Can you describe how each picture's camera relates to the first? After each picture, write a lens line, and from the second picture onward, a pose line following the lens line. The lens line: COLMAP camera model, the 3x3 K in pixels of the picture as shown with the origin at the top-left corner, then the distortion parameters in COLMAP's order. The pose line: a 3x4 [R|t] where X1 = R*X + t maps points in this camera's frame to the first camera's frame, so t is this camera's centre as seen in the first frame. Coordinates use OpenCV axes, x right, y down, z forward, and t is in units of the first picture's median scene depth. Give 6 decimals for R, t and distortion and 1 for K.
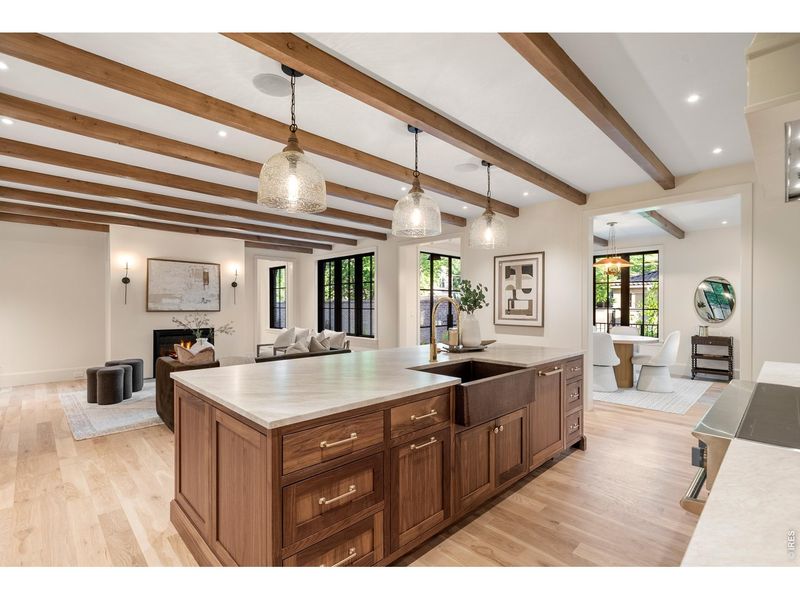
lens RADIAL K [[381.4, 0, 399.1], [0, 381.4, 307.2], [0, 0, 1]] dist [-0.002834, -0.000472]
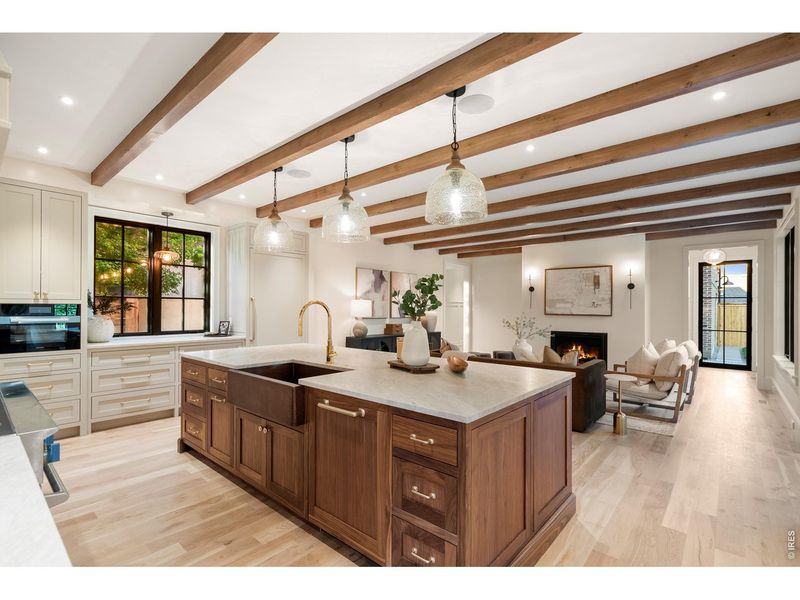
lens RADIAL K [[381.4, 0, 399.1], [0, 381.4, 307.2], [0, 0, 1]] dist [-0.002834, -0.000472]
pose [[0.073300, -0.001420, -0.997309, 0.881607], [-0.011544, 0.999931, -0.002272, -0.006186], [0.997243, 0.011679, 0.073279, 0.866839]]
